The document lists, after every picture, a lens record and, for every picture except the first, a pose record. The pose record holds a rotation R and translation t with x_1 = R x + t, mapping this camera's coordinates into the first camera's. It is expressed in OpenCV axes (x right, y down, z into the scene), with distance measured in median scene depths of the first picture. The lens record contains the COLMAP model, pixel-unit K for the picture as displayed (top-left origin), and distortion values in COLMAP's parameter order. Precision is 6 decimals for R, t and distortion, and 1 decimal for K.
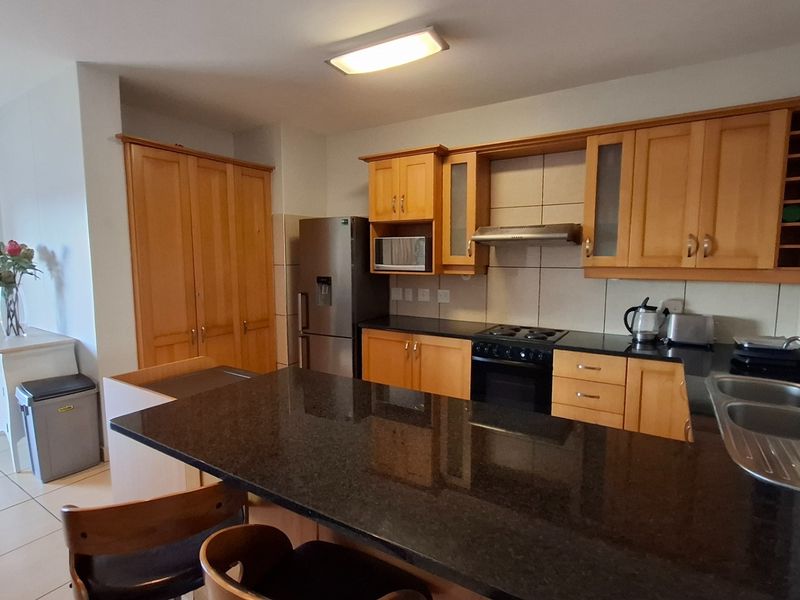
lens RADIAL K [[417.3, 0, 401.6], [0, 417.3, 302.3], [0, 0, 1]] dist [-0.015110, 0.005060]
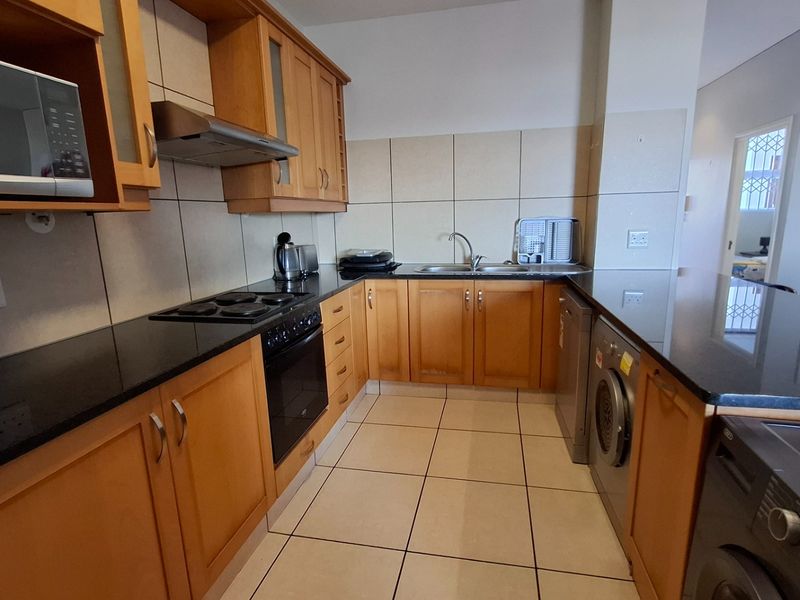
lens RADIAL K [[417.3, 0, 402.5], [0, 417.3, 298.5], [0, 0, 1]] dist [-0.015110, 0.005060]
pose [[-0.351887, -0.182581, 0.918063, -0.329439], [0.116174, 0.964690, 0.236382, -0.049497], [-0.928805, 0.189835, -0.318251, 0.895625]]
